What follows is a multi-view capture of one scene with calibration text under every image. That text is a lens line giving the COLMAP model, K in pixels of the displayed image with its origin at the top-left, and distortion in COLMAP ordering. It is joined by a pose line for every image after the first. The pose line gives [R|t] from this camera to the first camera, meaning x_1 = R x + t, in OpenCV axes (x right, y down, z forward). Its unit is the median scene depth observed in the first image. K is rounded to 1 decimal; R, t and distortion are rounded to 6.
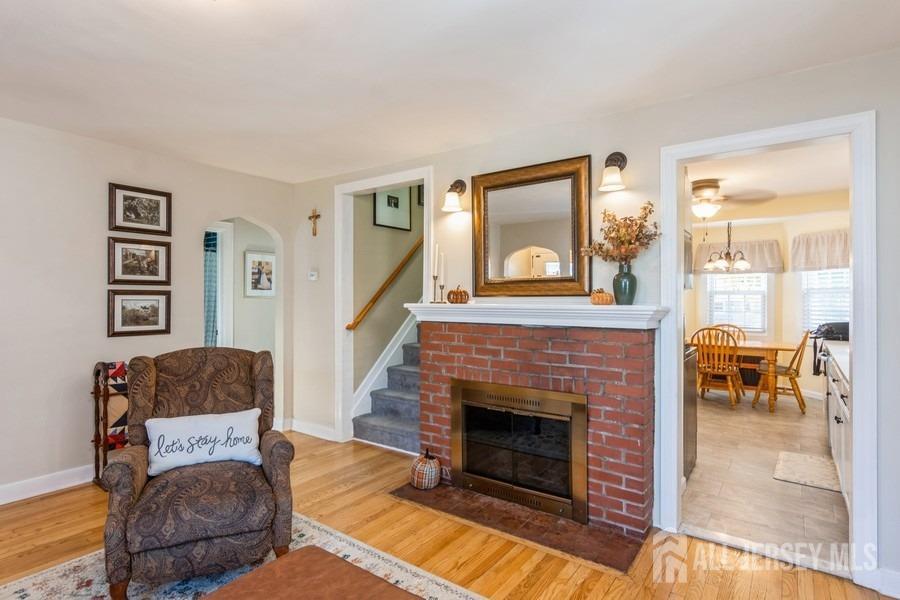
lens RADIAL K [[476.2, 0, 450.9], [0, 476.2, 295.7], [0, 0, 1]] dist [-0.002230, 0.000062]
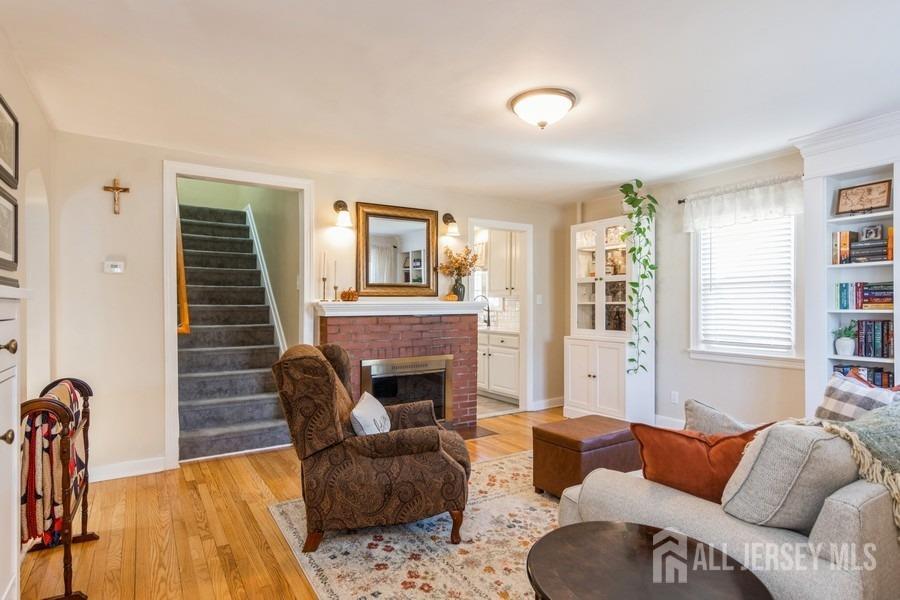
lens RADIAL K [[476.2, 0, 449.5], [0, 476.2, 303.1], [0, 0, 1]] dist [-0.002230, 0.000062]
pose [[0.362770, 0.005776, 0.931861, -1.128701], [0.004375, 0.999959, -0.007901, 0.034024], [-0.931868, 0.006943, 0.362730, 0.330520]]
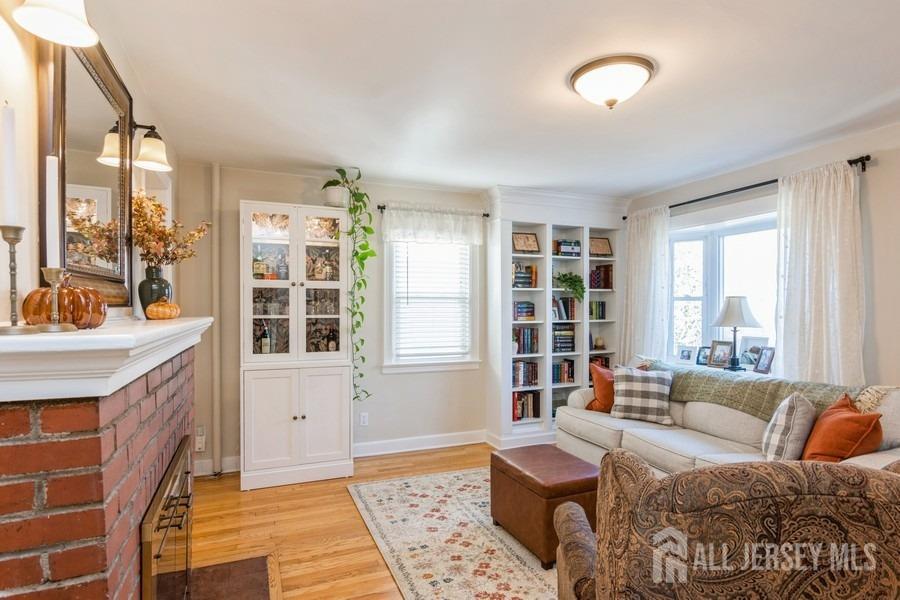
lens RADIAL K [[476.2, 0, 448.8], [0, 476.2, 314.1], [0, 0, 1]] dist [-0.002230, 0.000062]
pose [[-0.854915, -0.002005, 0.518765, -0.407529], [0.004055, 0.999936, 0.010546, 0.006278], [-0.518753, 0.011119, -0.854852, 1.233752]]
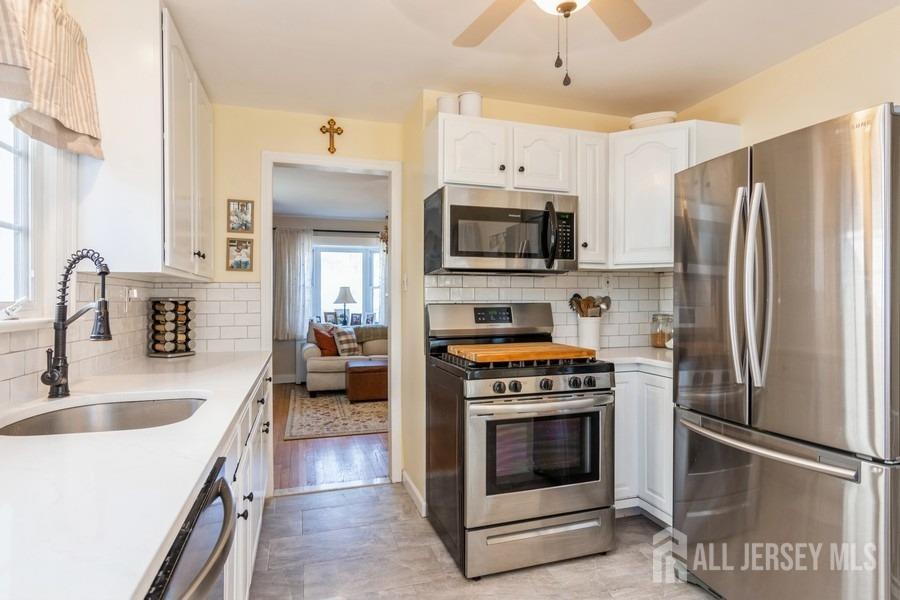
lens RADIAL K [[476.2, 0, 448.7], [0, 476.2, 302.0], [0, 0, 1]] dist [-0.002230, 0.000062]
pose [[-0.589889, 0.006280, -0.807460, 1.173915], [0.003075, 0.999980, 0.005531, 0.038340], [0.807478, 0.000780, -0.589897, 1.539023]]
